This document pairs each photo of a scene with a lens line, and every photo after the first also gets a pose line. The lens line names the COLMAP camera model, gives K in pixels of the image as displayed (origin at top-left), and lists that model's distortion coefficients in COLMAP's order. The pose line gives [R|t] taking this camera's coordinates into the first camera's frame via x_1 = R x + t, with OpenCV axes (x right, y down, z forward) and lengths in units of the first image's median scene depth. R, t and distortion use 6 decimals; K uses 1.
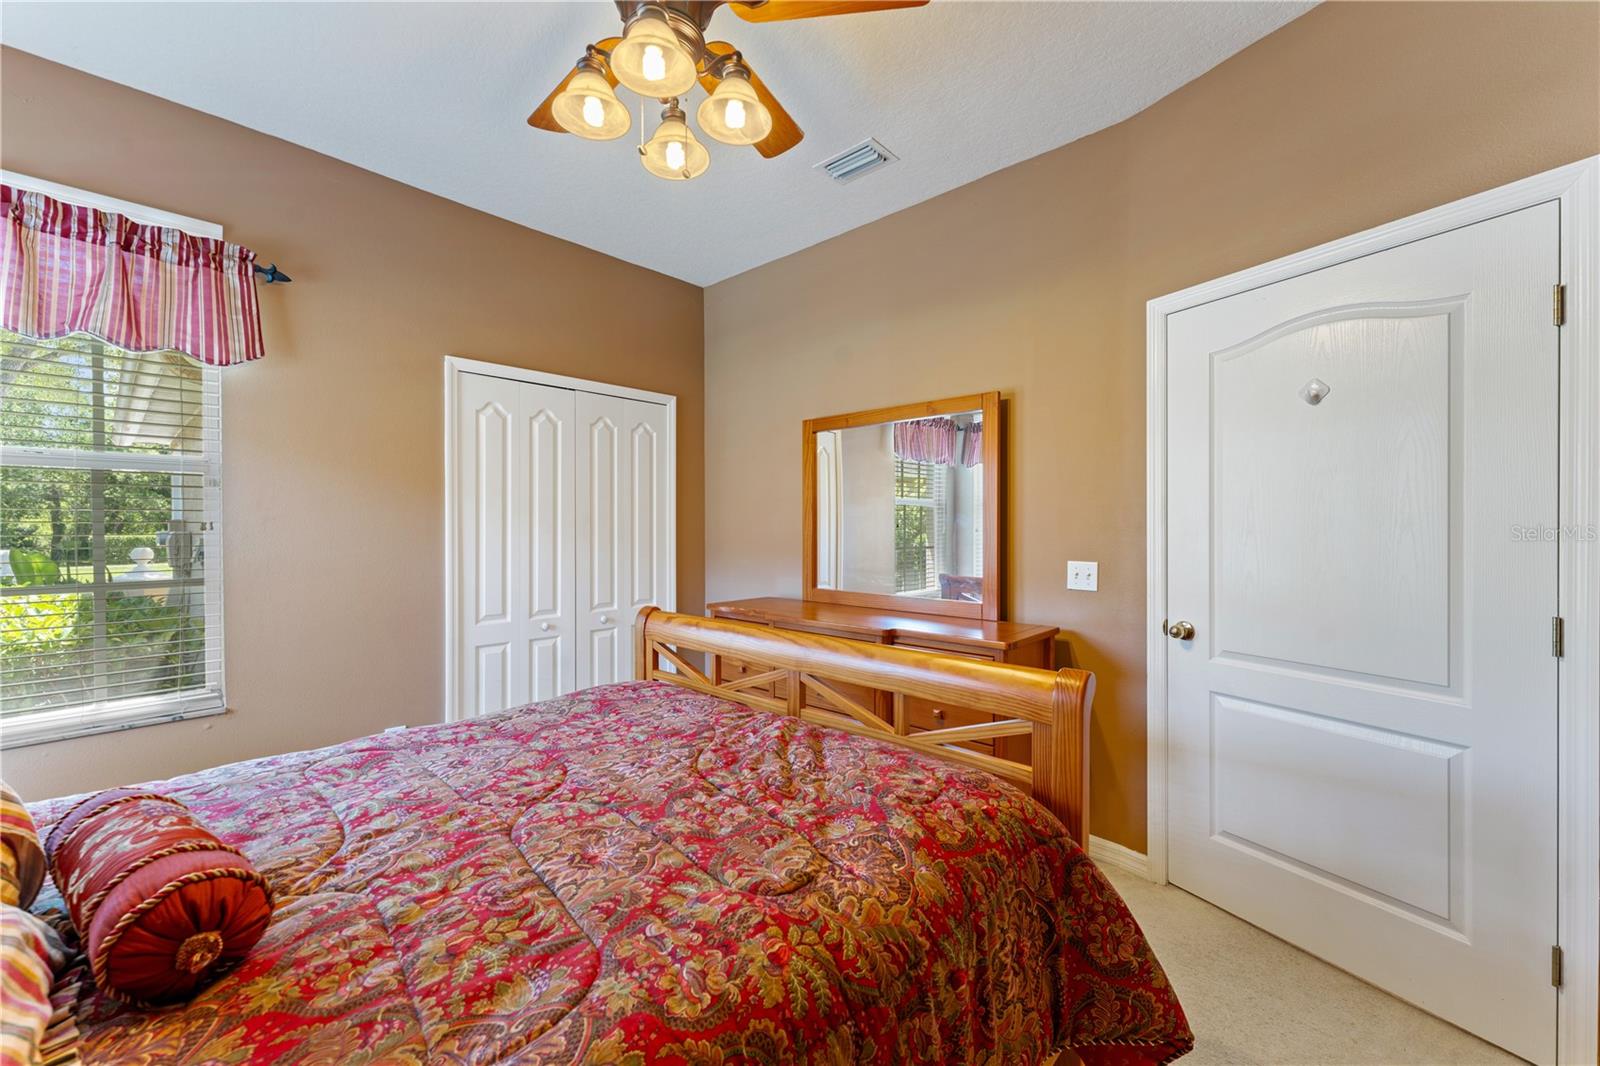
lens RADIAL K [[648.8, 0, 792.9], [0, 648.8, 528.3], [0, 0, 1]] dist [0.002624, -0.000013]
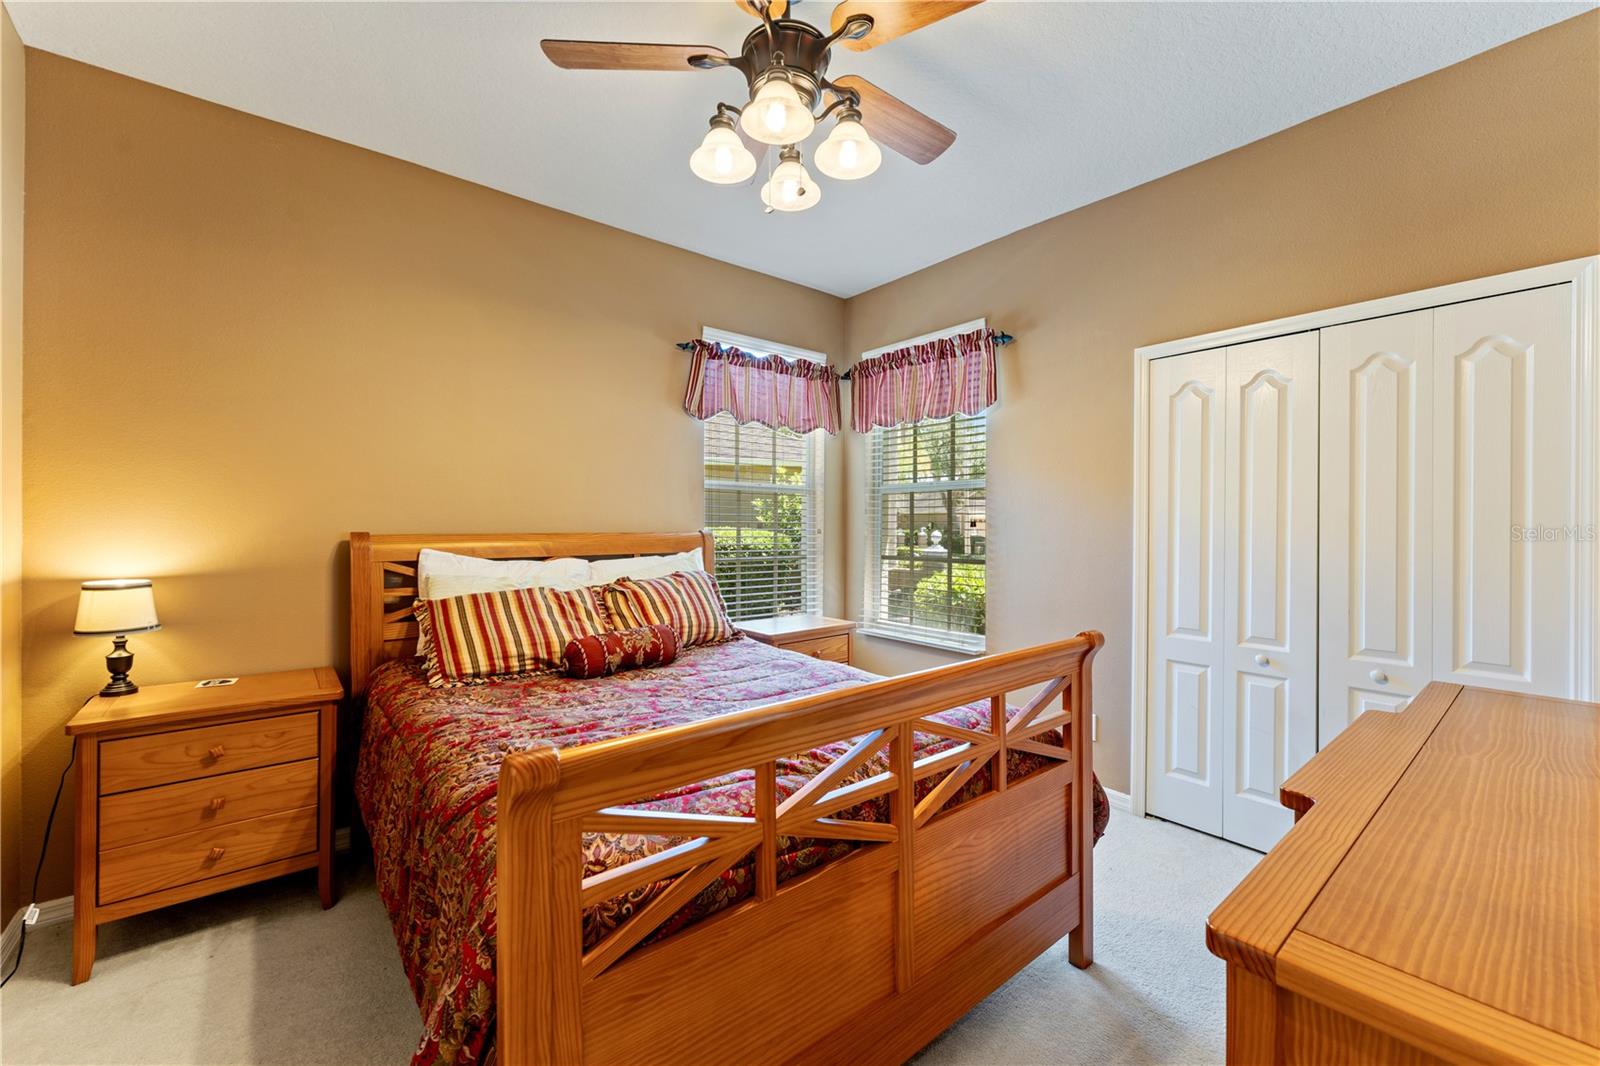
lens RADIAL K [[648.8, 0, 793.4], [0, 648.8, 527.5], [0, 0, 1]] dist [0.002624, -0.000013]
pose [[-0.166292, 0.004341, -0.986067, 0.594337], [-0.004274, 0.999978, 0.005123, -0.003105], [0.986067, 0.005066, -0.166269, 0.793361]]
